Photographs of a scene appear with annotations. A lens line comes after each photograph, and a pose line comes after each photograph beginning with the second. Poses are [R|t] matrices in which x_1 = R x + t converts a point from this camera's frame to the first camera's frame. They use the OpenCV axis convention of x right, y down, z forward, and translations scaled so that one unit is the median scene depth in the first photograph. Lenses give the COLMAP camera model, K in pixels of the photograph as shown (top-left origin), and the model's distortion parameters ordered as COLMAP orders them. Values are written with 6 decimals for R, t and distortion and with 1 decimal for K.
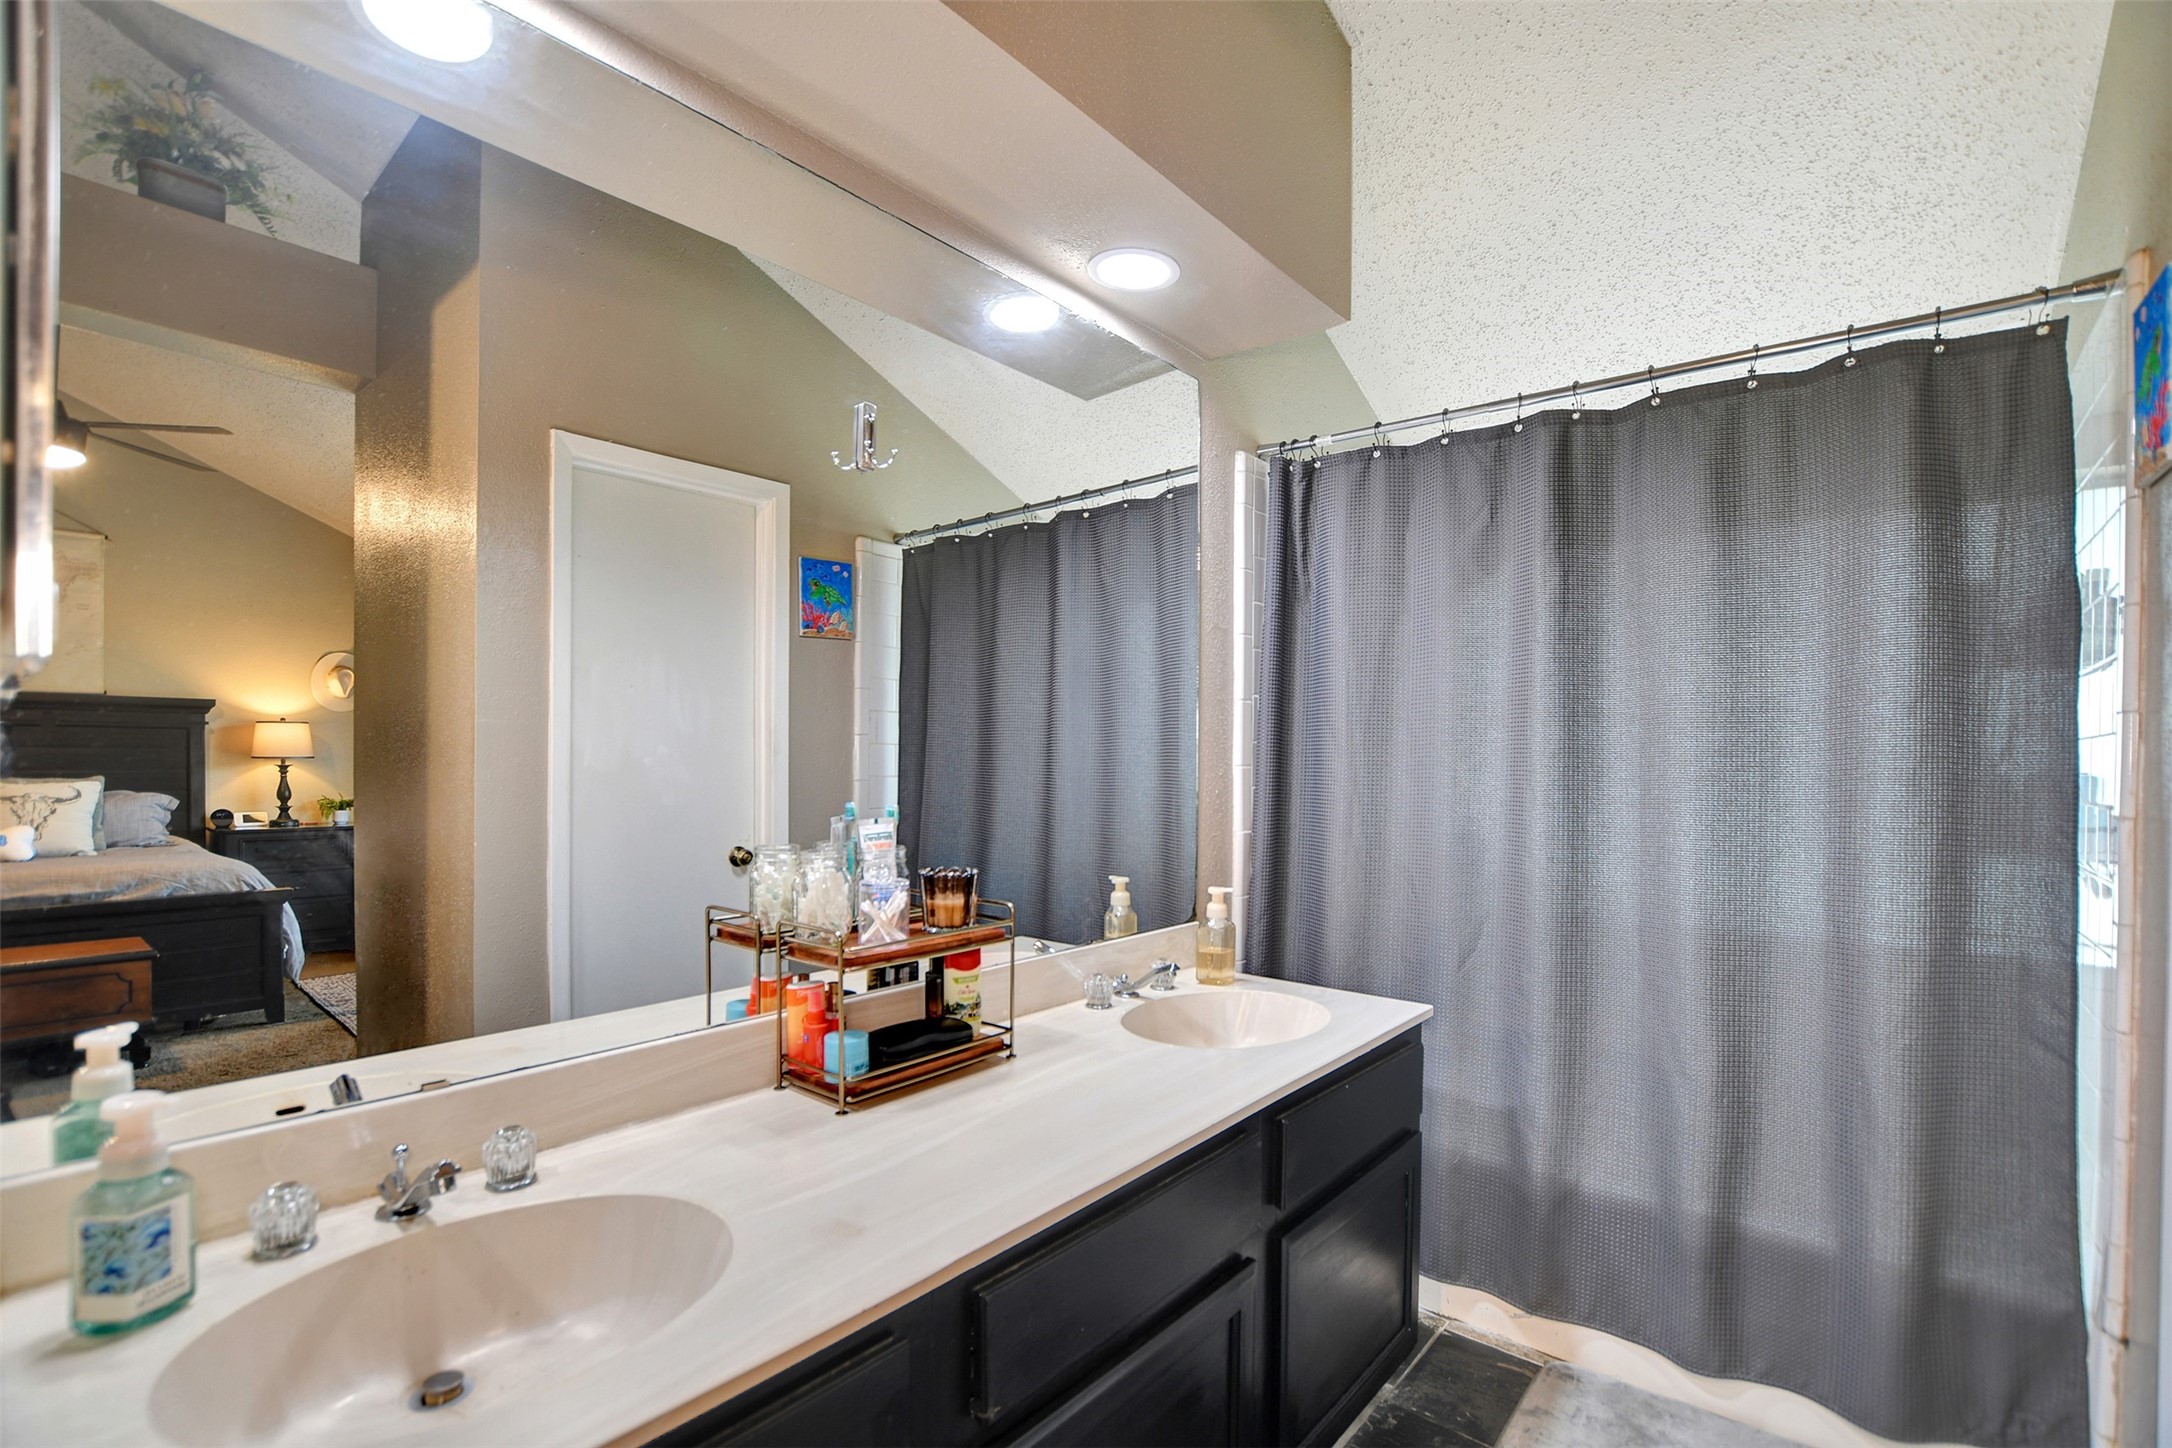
lens RADIAL K [[982.0, 0, 1079.0], [0, 982.0, 753.7], [0, 0, 1]] dist [-0.003585, 0.000317]
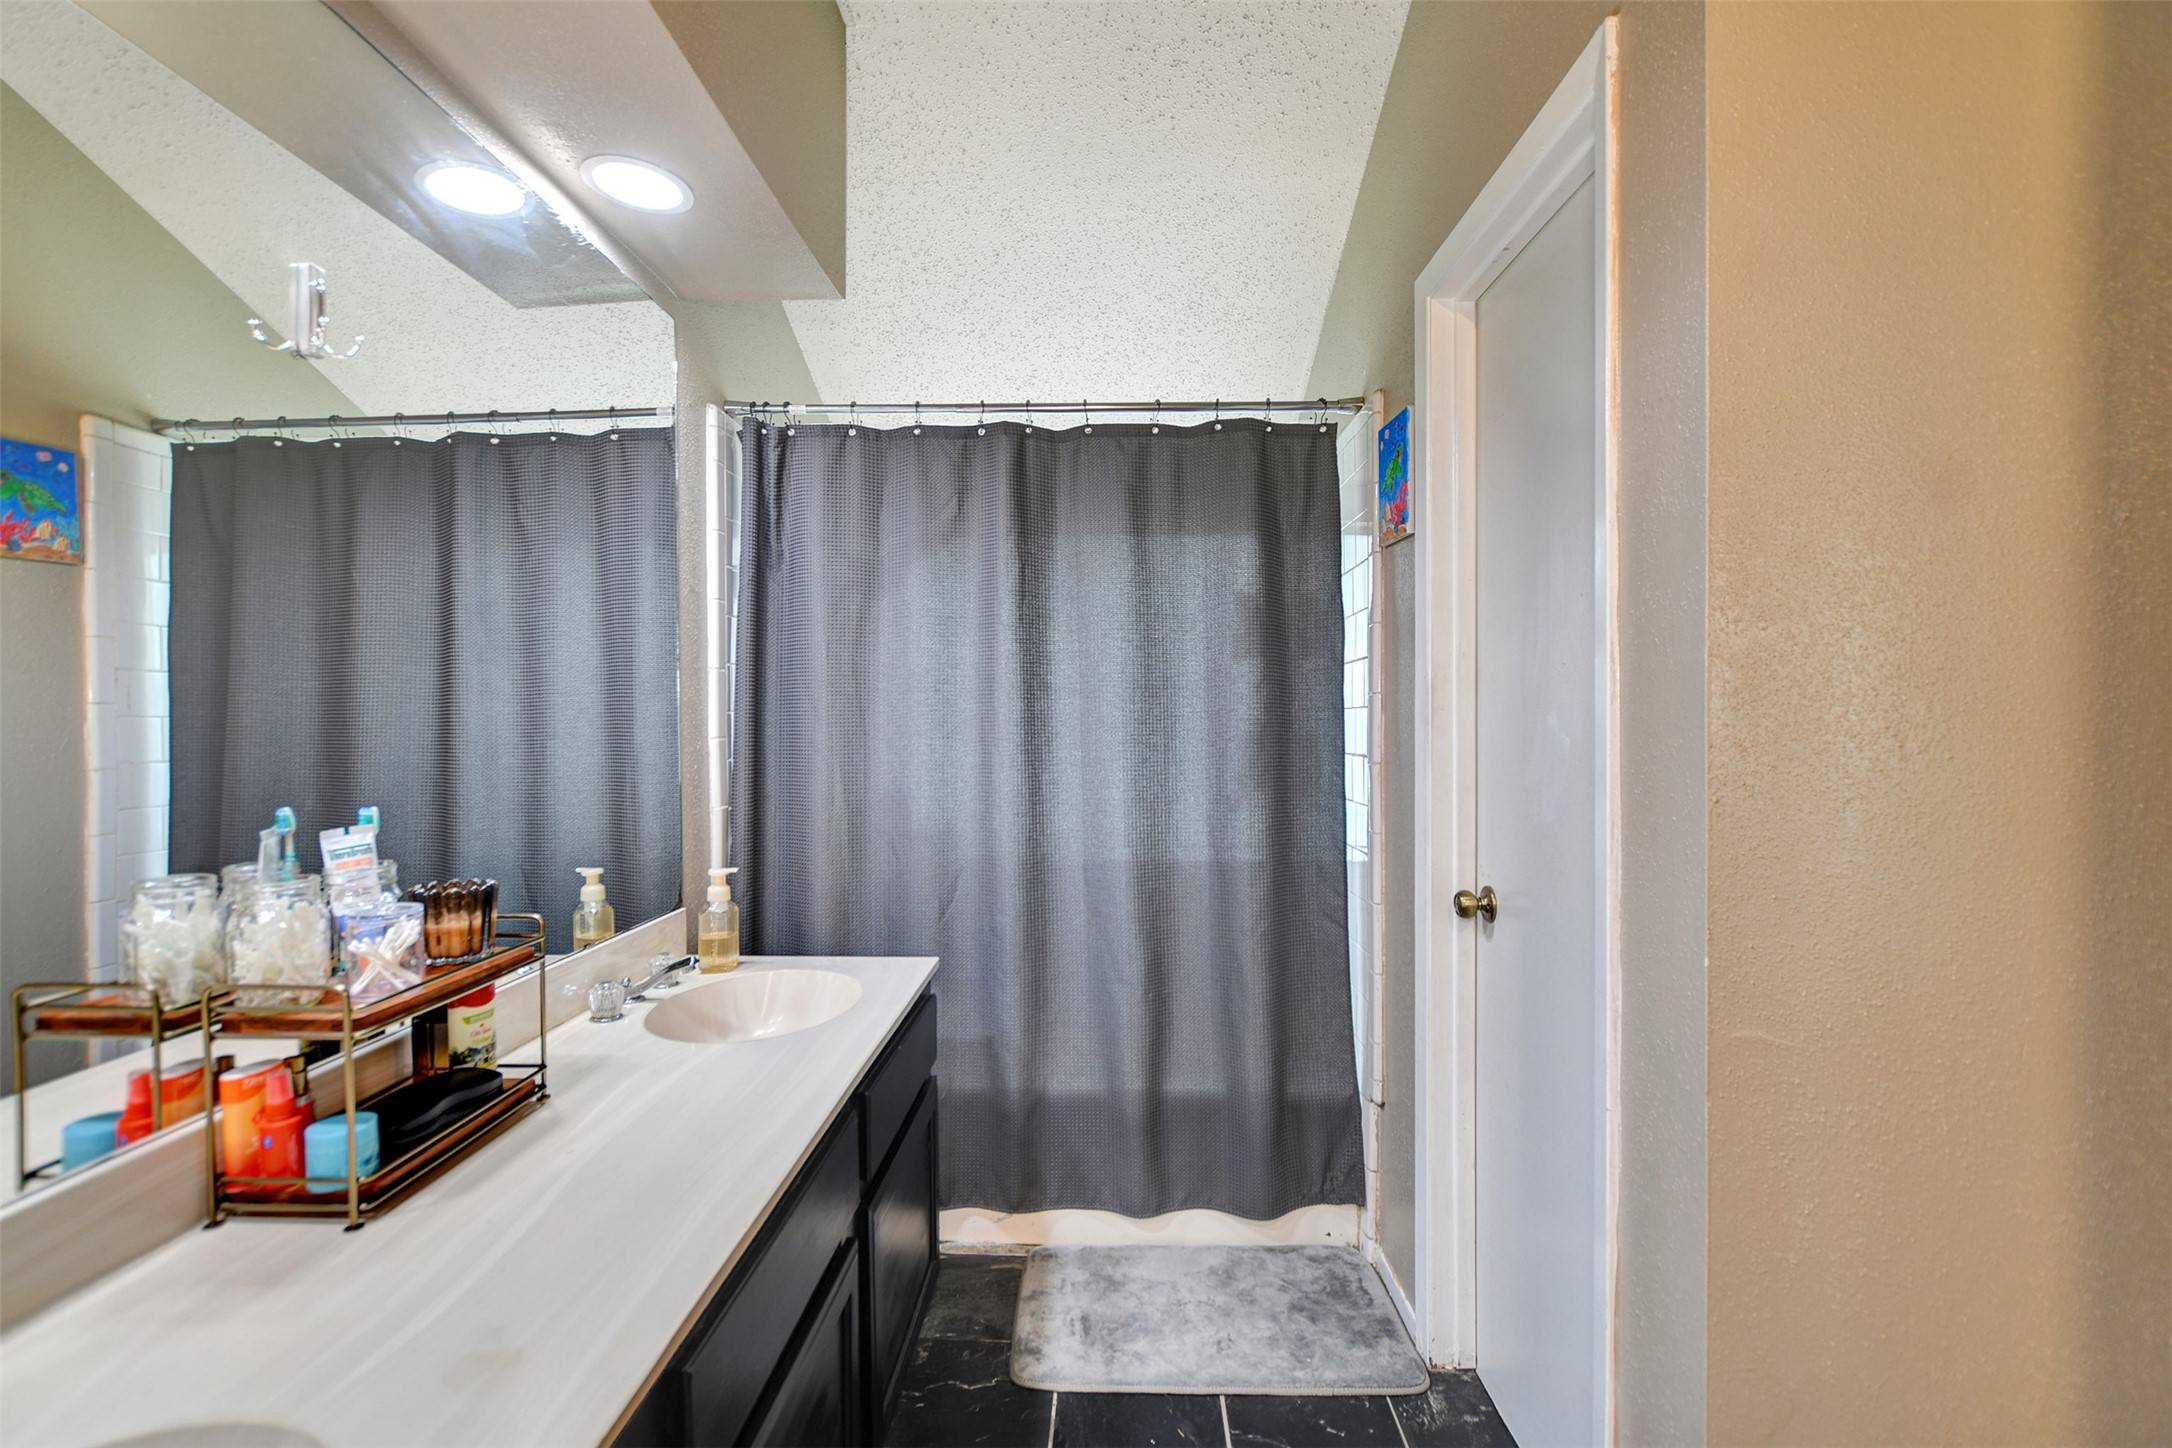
lens RADIAL K [[972.2, 0, 1086.0], [0, 972.2, 724.0], [0, 0, 1]] dist [0.020013, 0.000708]
pose [[0.800676, -0.014581, 0.598921, -0.148090], [0.008696, 0.999881, 0.012717, -0.013094], [-0.599035, -0.004974, 0.800707, 0.041064]]
